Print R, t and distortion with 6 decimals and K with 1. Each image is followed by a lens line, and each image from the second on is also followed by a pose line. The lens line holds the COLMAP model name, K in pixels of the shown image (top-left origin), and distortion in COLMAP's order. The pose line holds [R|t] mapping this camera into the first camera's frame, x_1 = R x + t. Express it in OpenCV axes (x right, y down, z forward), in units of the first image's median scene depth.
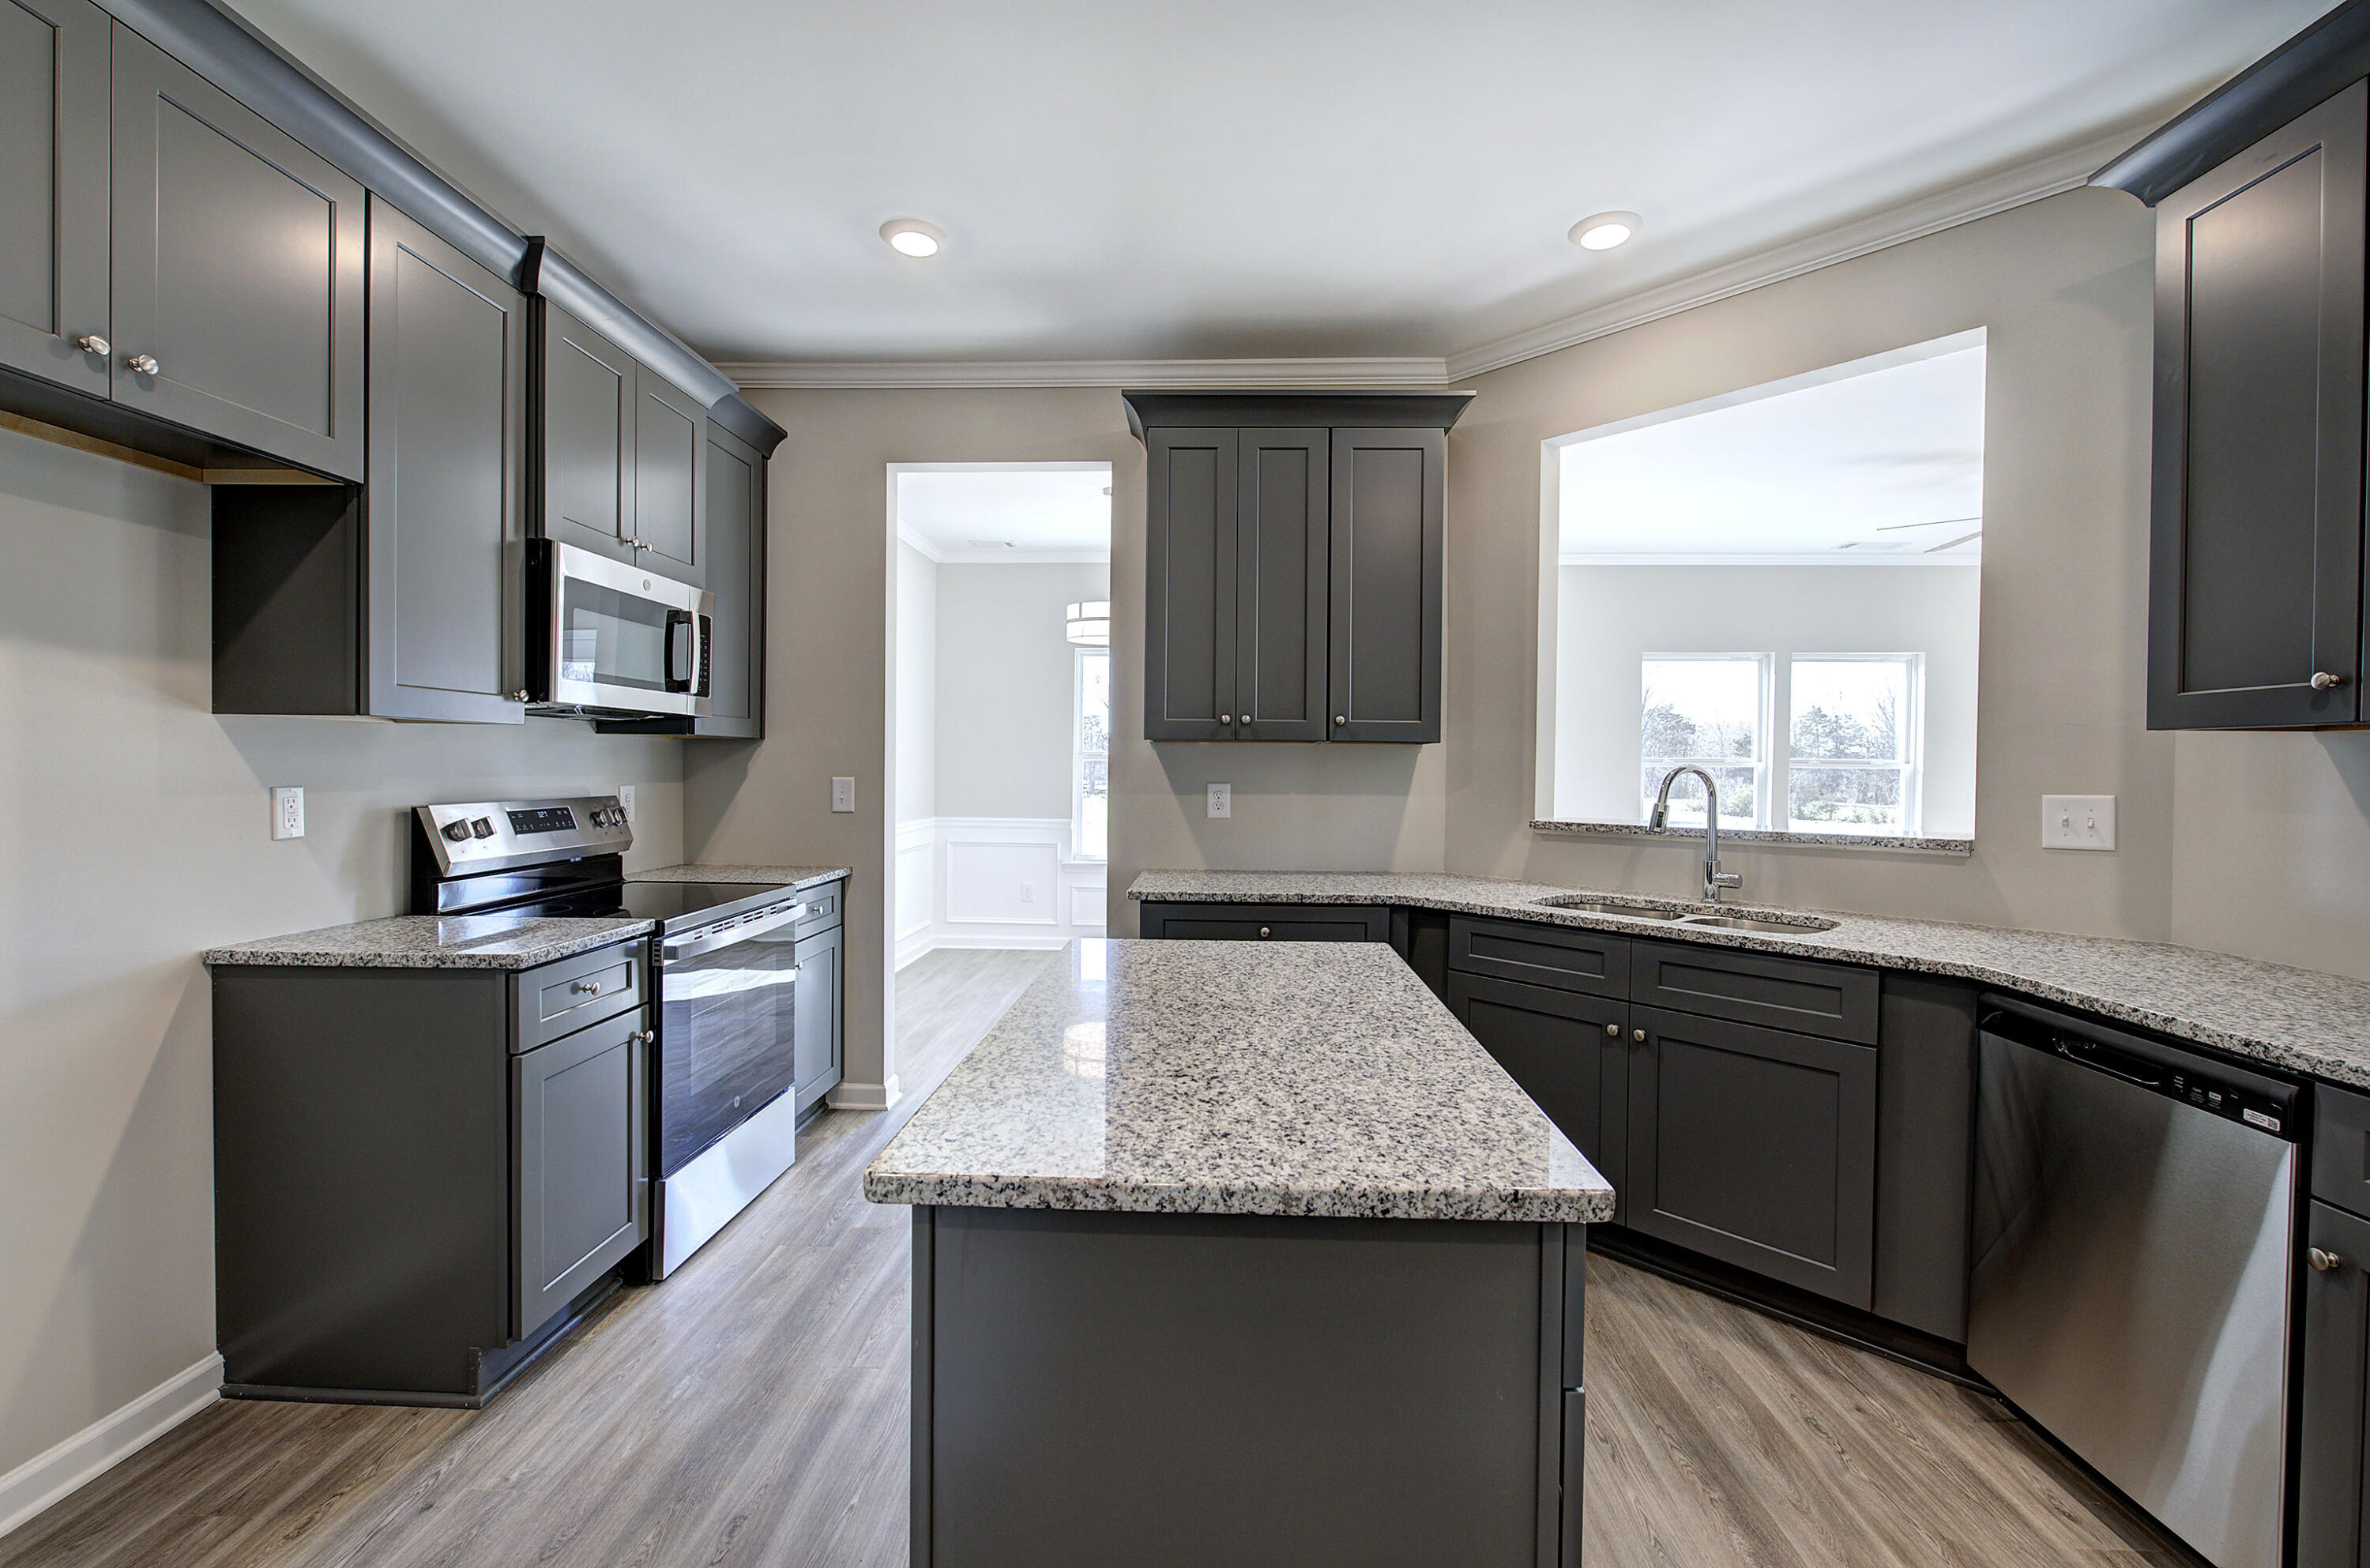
lens RADIAL K [[1001.3, 0, 1187.9], [0, 1001.3, 776.8], [0, 0, 1]] dist [-0.008474, 0.002984]
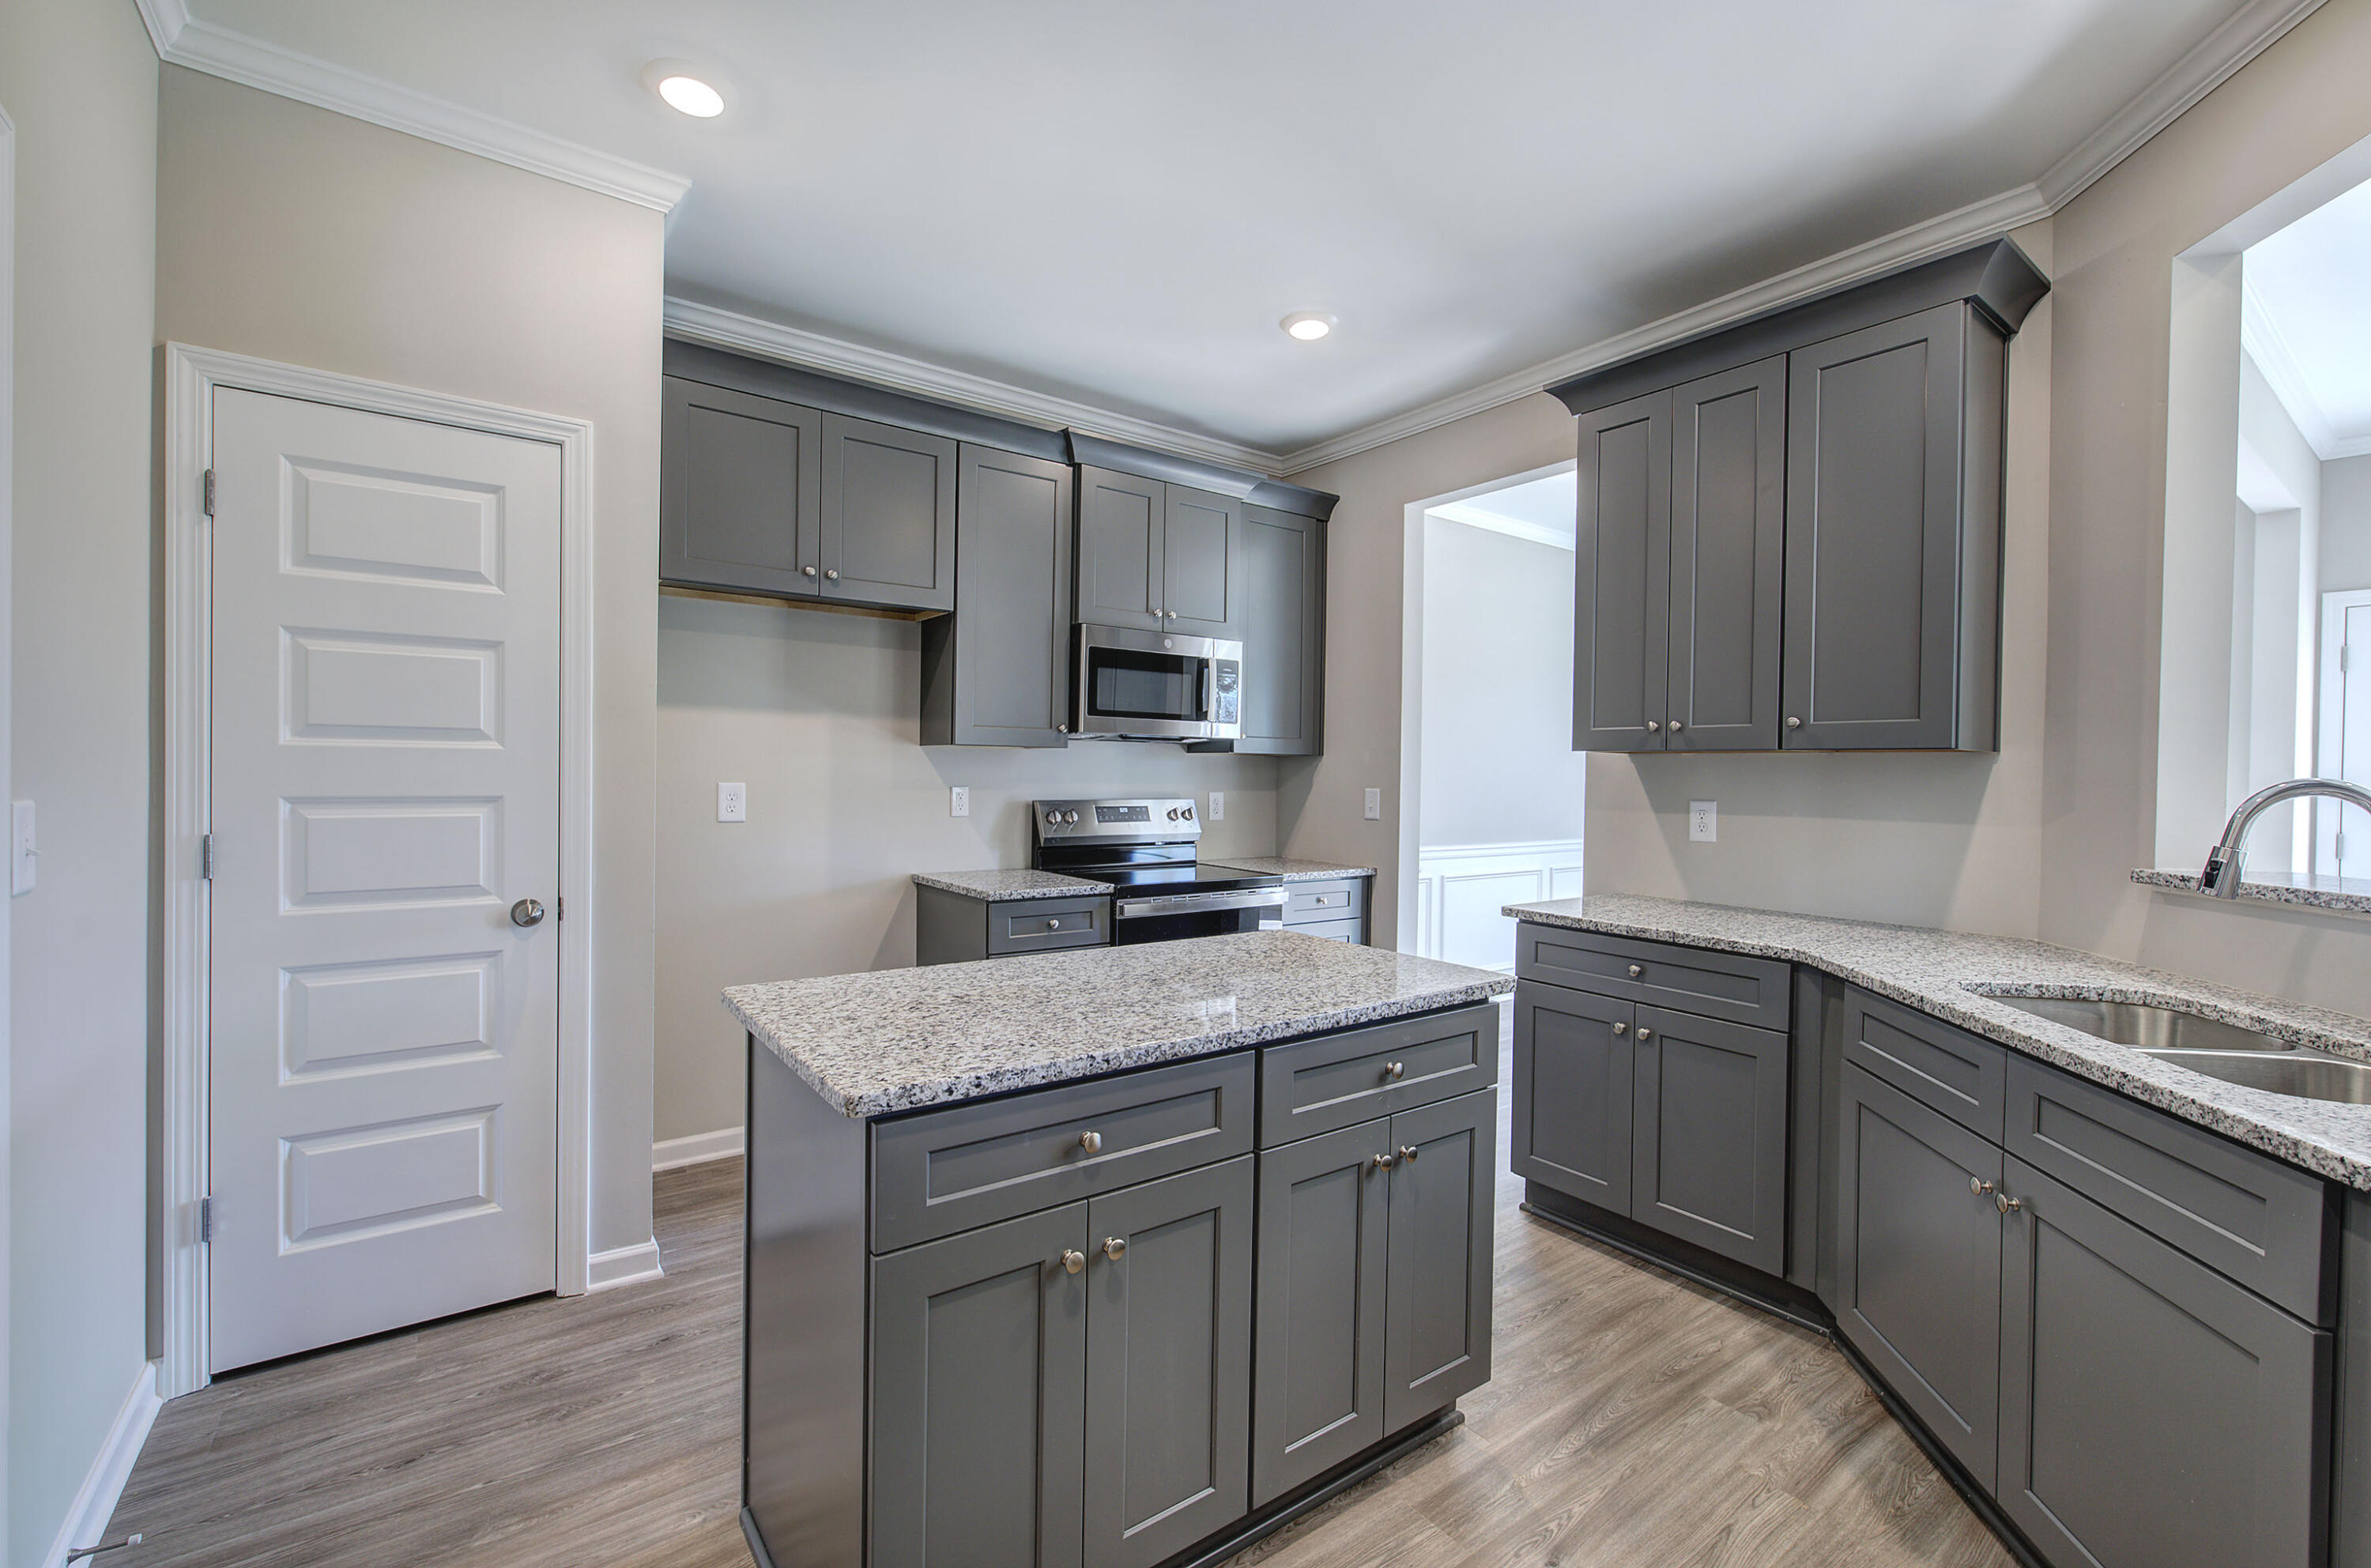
lens RADIAL K [[1001.7, 0, 1188.1], [0, 1001.7, 782.4], [0, 0, 1]] dist [-0.008474, 0.002984]
pose [[0.622373, 0.007798, -0.782682, 0.664704], [-0.017113, 0.999847, -0.003646, 0.002205], [0.782534, 0.015663, 0.622411, 0.204767]]
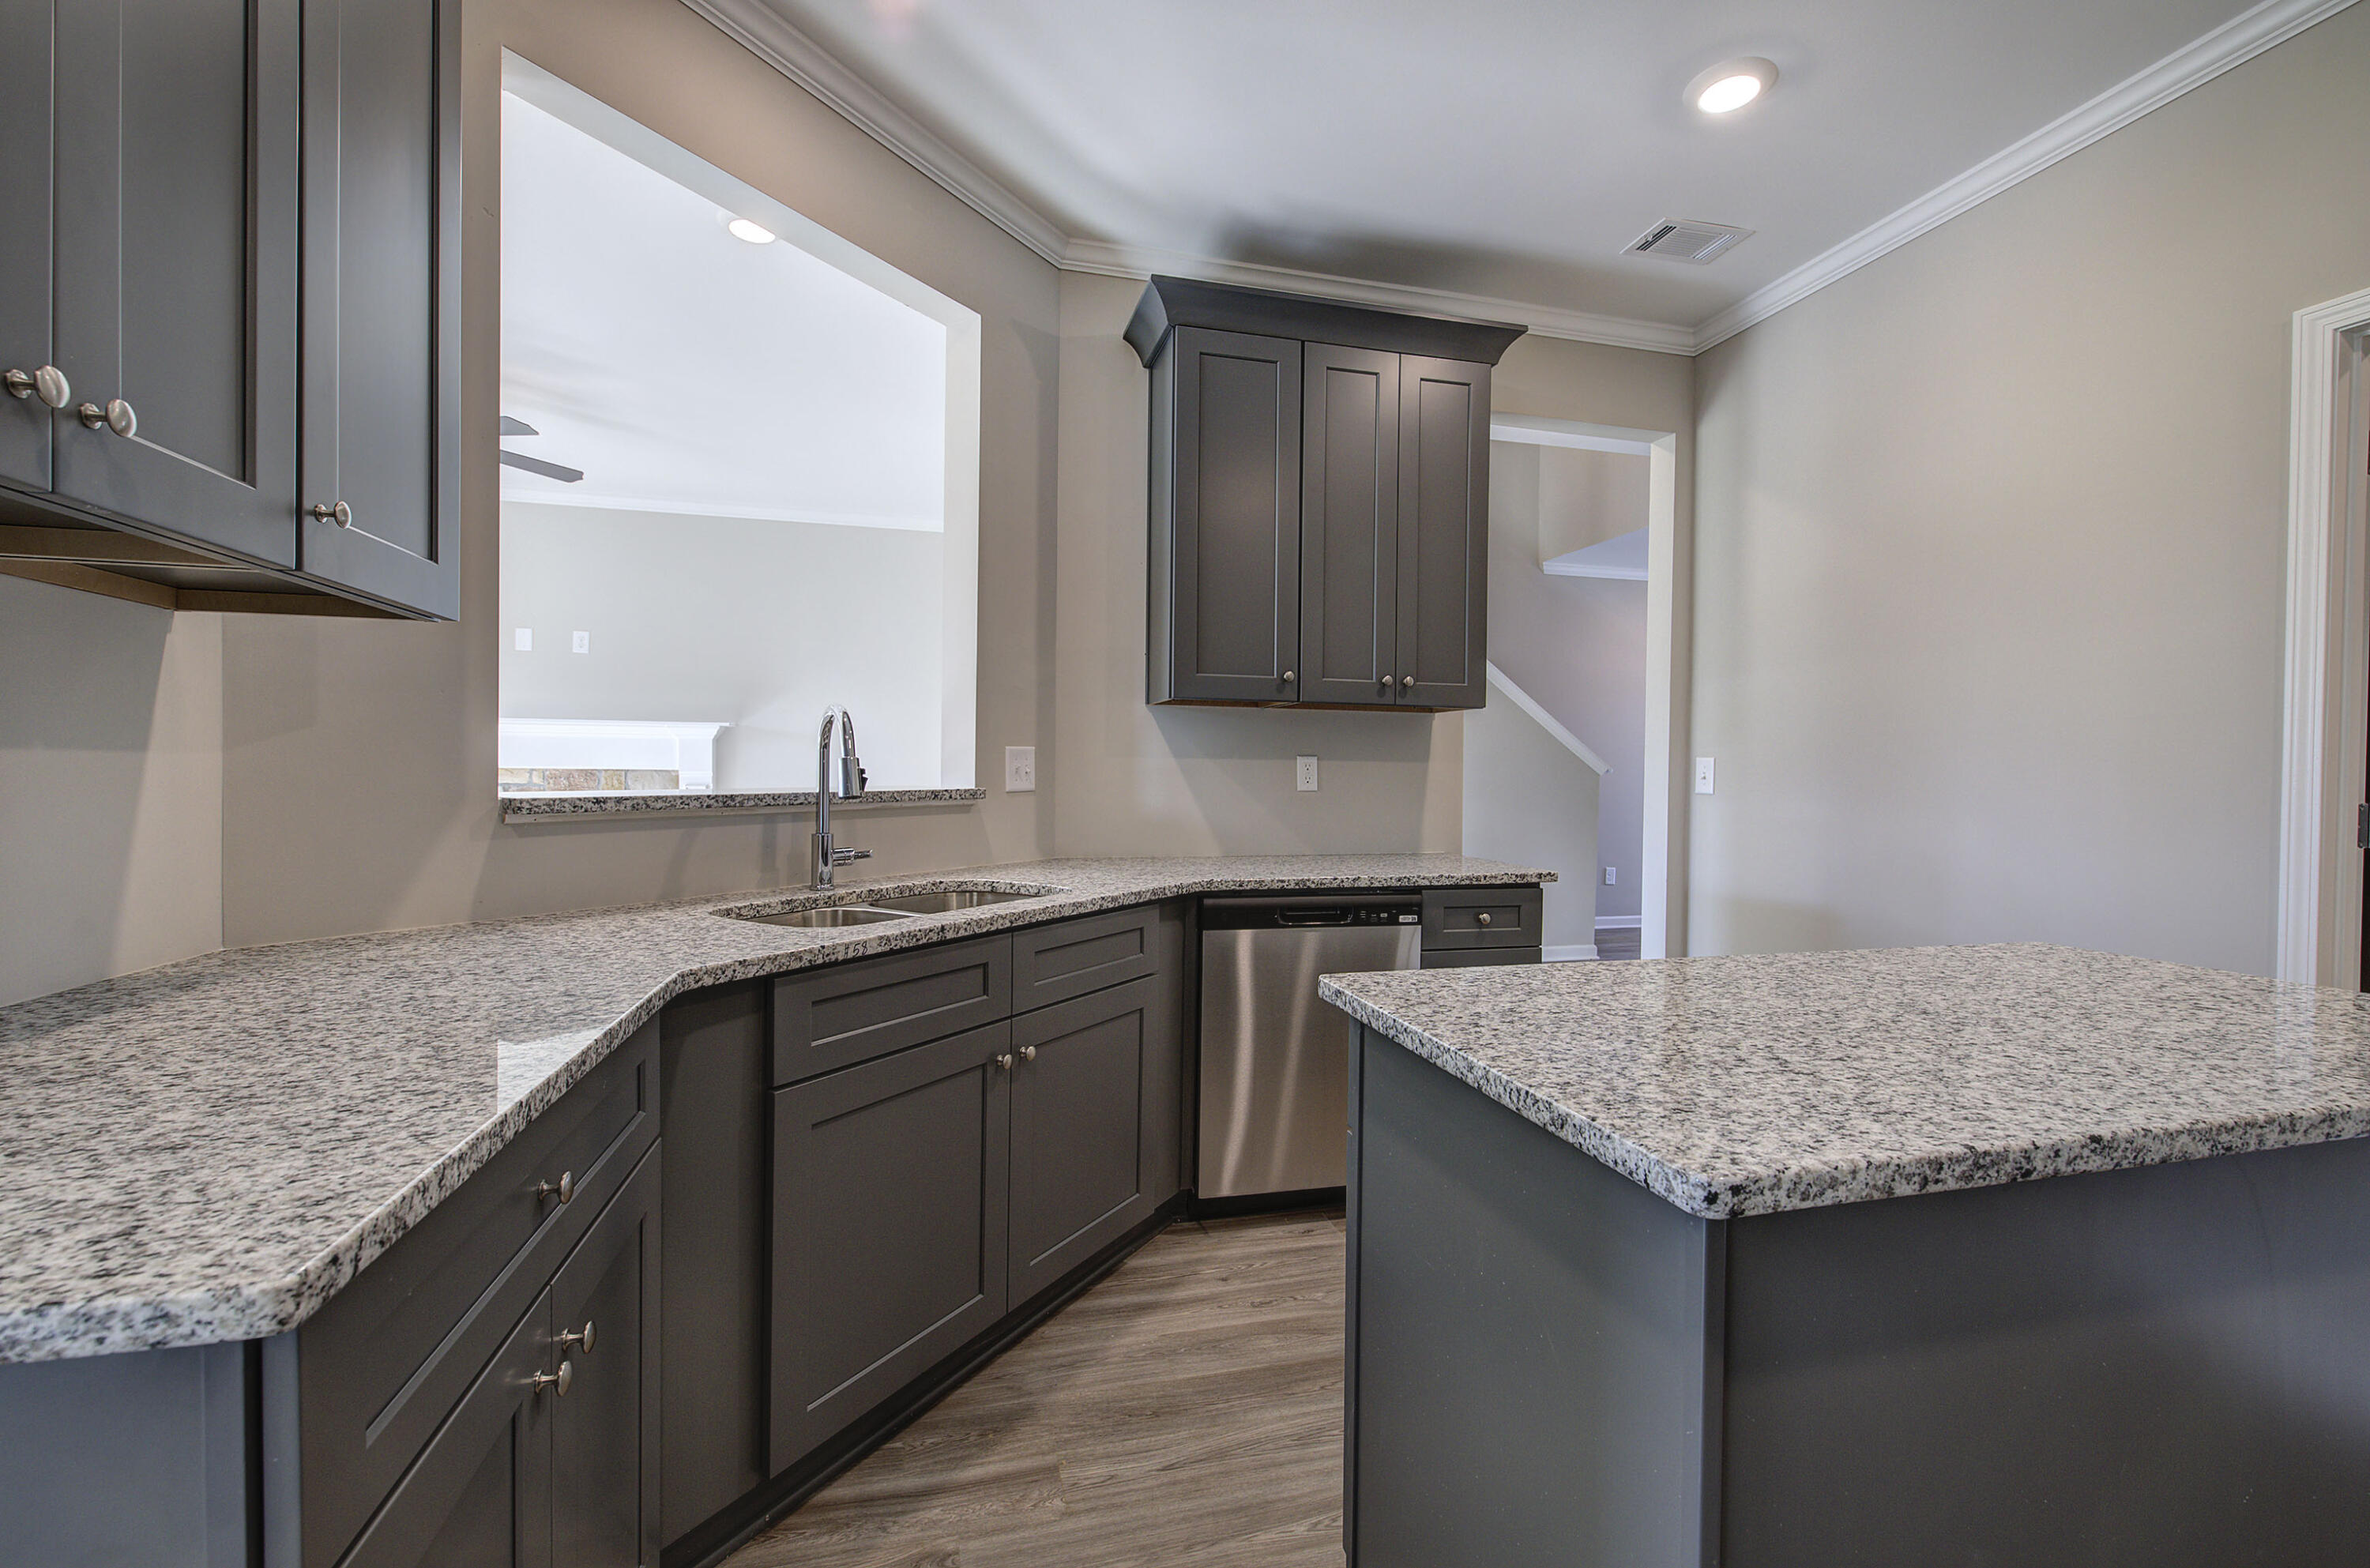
lens RADIAL K [[1001.3, 0, 1186.6], [0, 1001.3, 783.5], [0, 0, 1]] dist [-0.008474, 0.002984]
pose [[-0.284946, -0.025741, 0.958198, -0.341254], [-0.003123, 0.999659, 0.025926, 0.031204], [-0.958538, 0.004395, -0.284929, 1.172887]]
